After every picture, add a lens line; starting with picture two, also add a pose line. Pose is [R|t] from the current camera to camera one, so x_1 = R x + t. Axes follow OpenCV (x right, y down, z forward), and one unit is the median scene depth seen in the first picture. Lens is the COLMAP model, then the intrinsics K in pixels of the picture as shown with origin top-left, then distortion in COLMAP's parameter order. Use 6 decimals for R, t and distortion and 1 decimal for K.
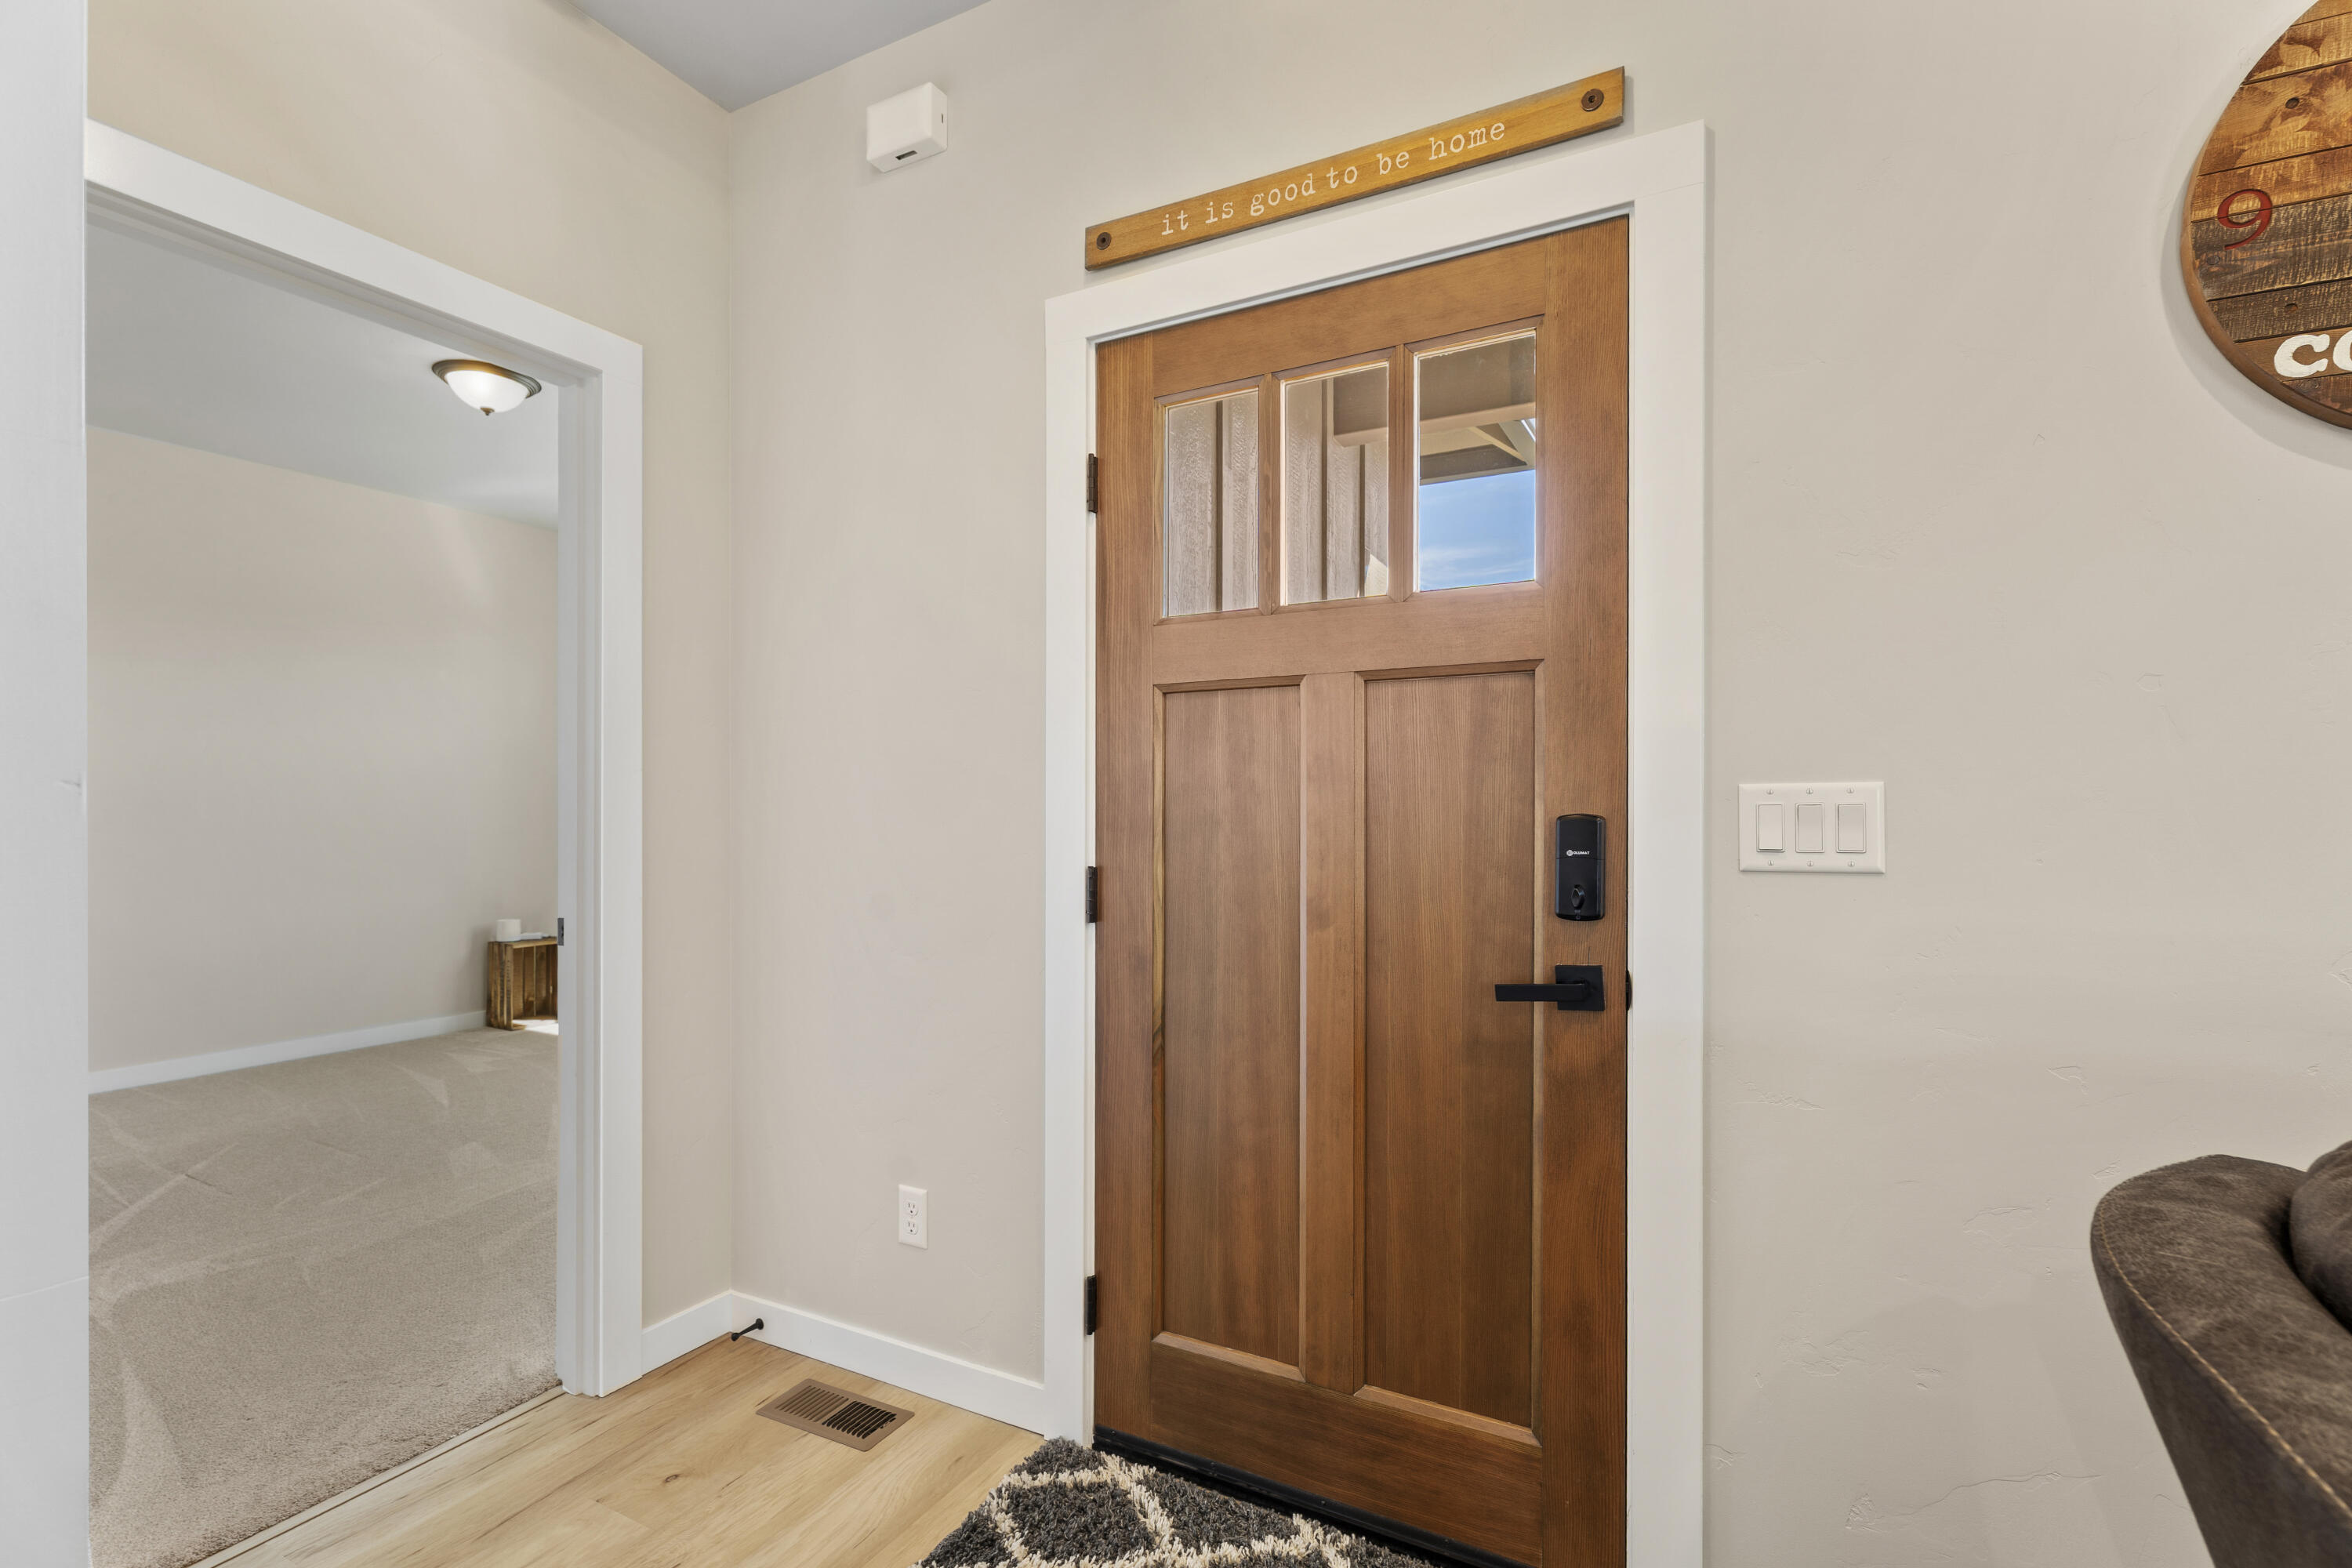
lens RADIAL K [[1071.0, 0, 1169.1], [0, 1071.0, 795.3], [0, 0, 1]] dist [0.005014, -0.002442]
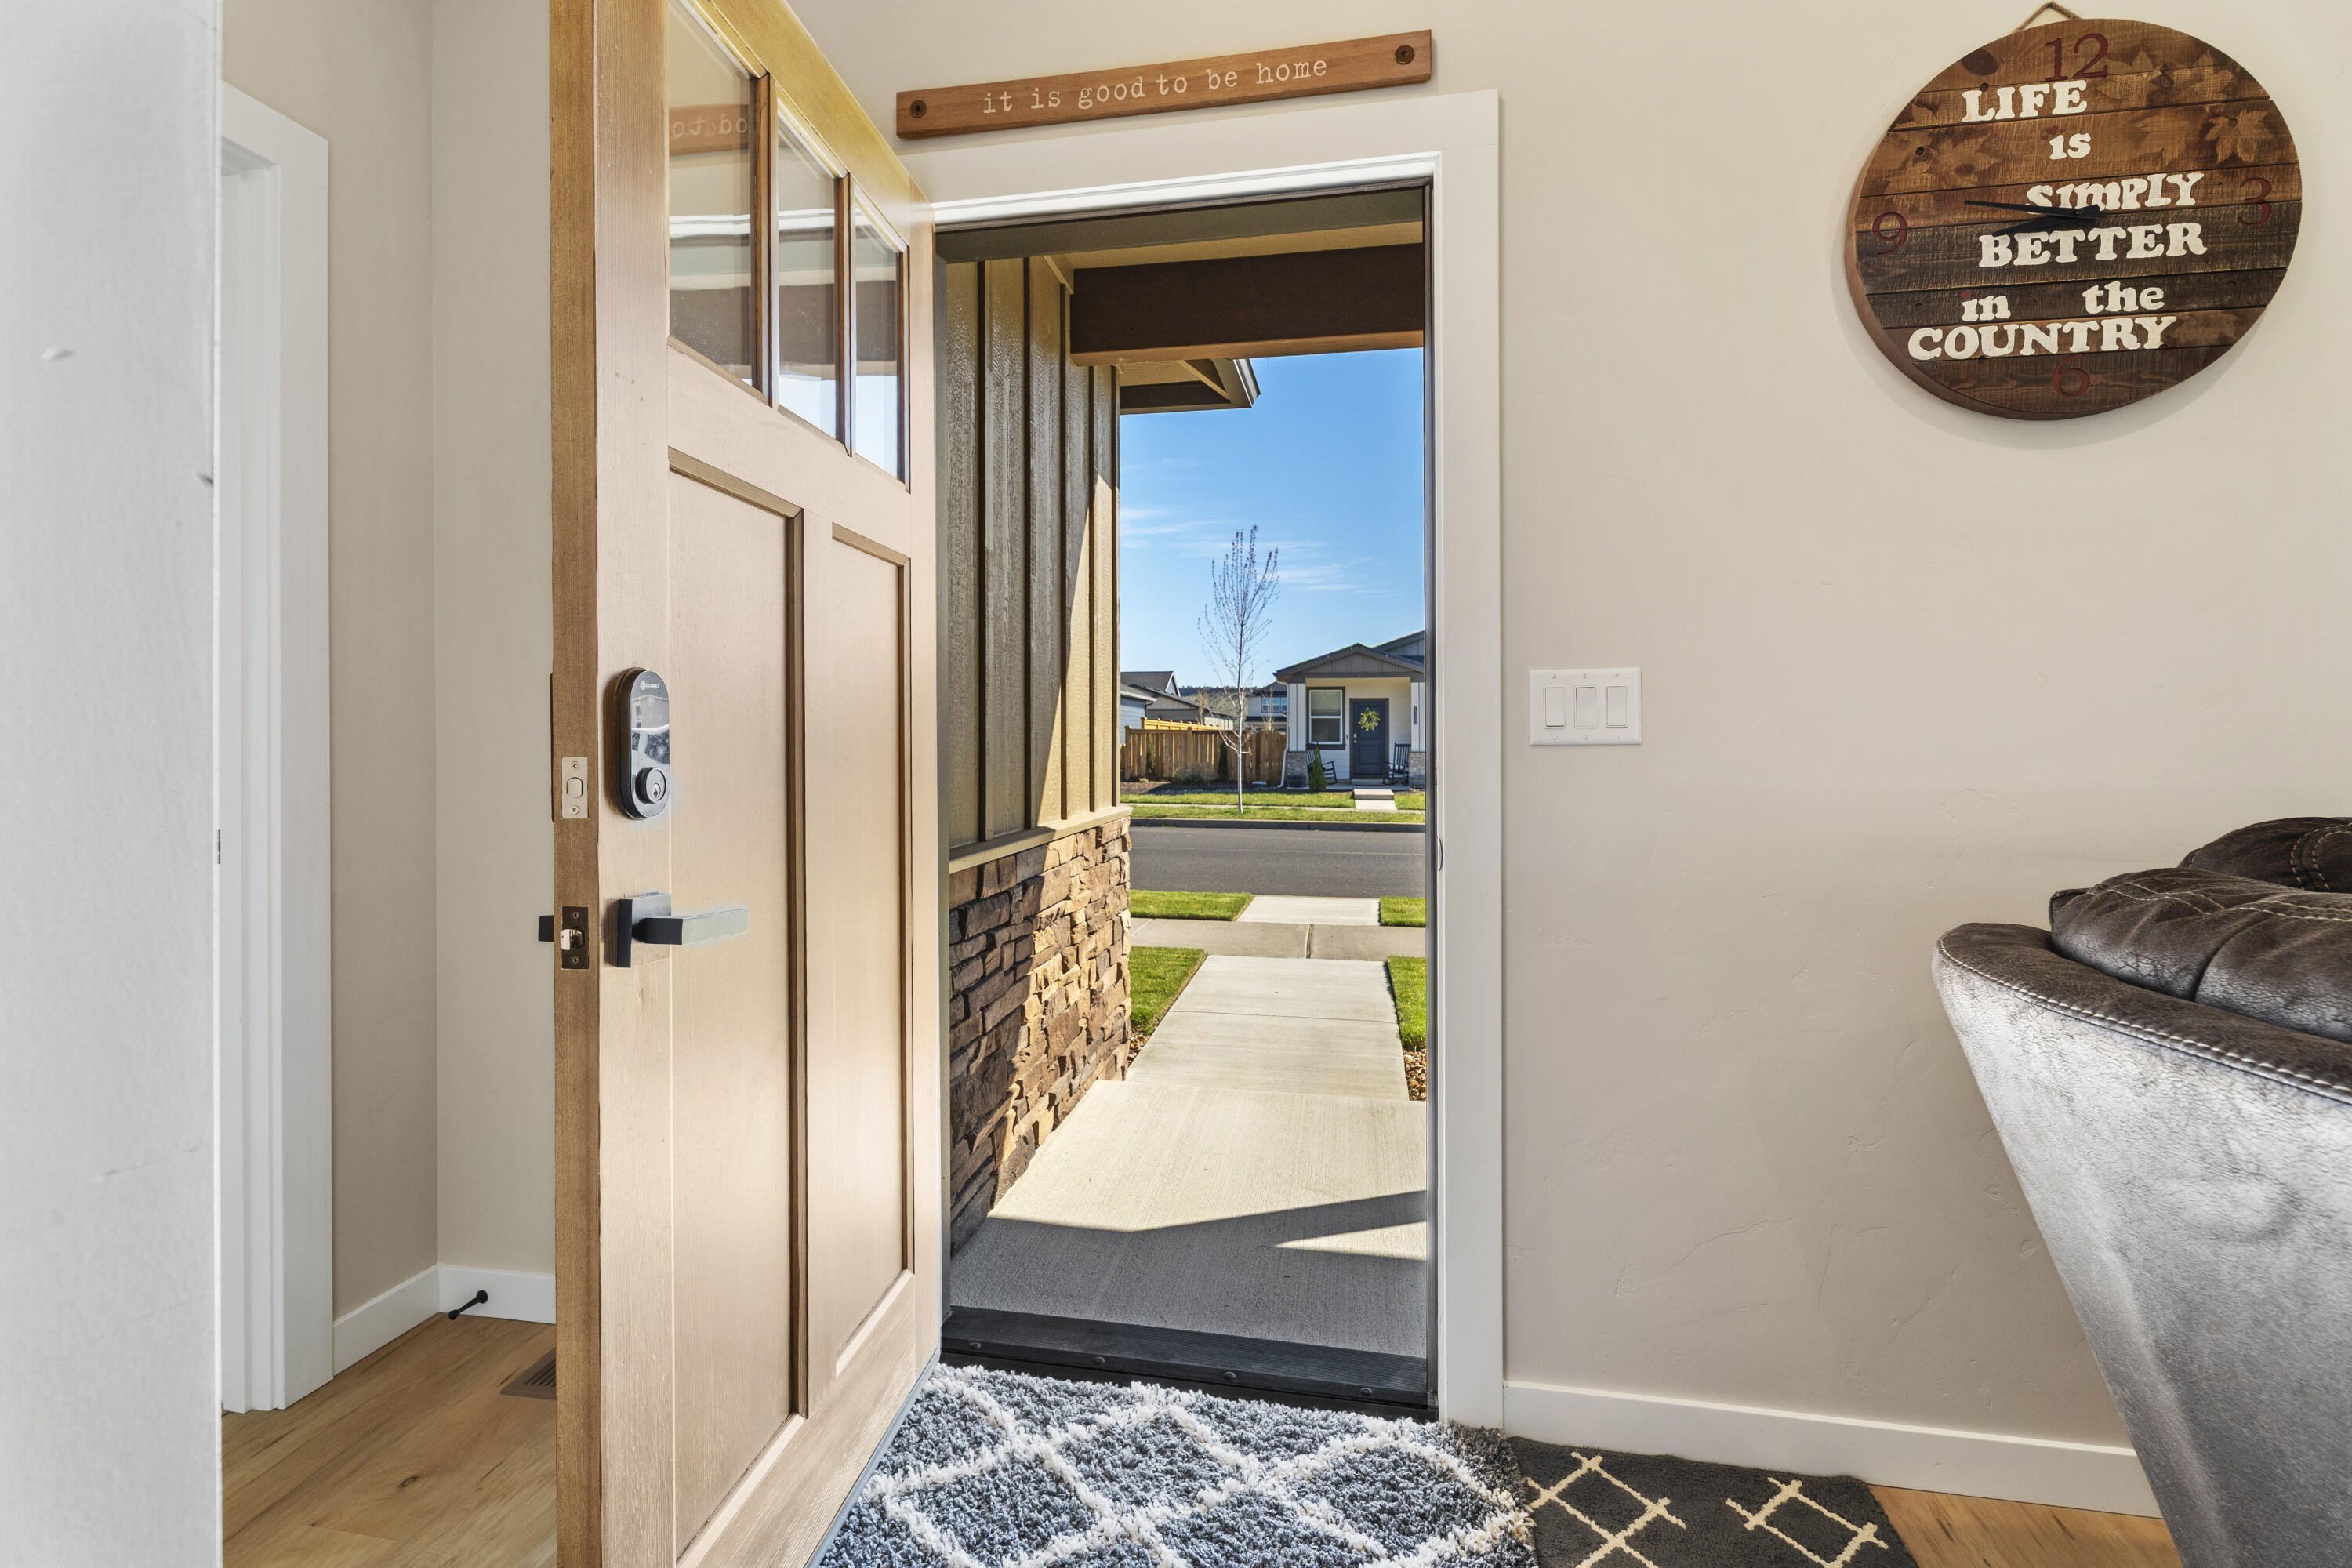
lens RADIAL K [[1071.0, 0, 1118.6], [0, 1071.0, 734.7], [0, 0, 1]] dist [0.005014, -0.002442]
pose [[0.953391, 0.002719, 0.301726, -0.210526], [-0.002343, 0.999996, -0.001606, 0.055347], [-0.301730, 0.000825, 0.953393, 0.030315]]
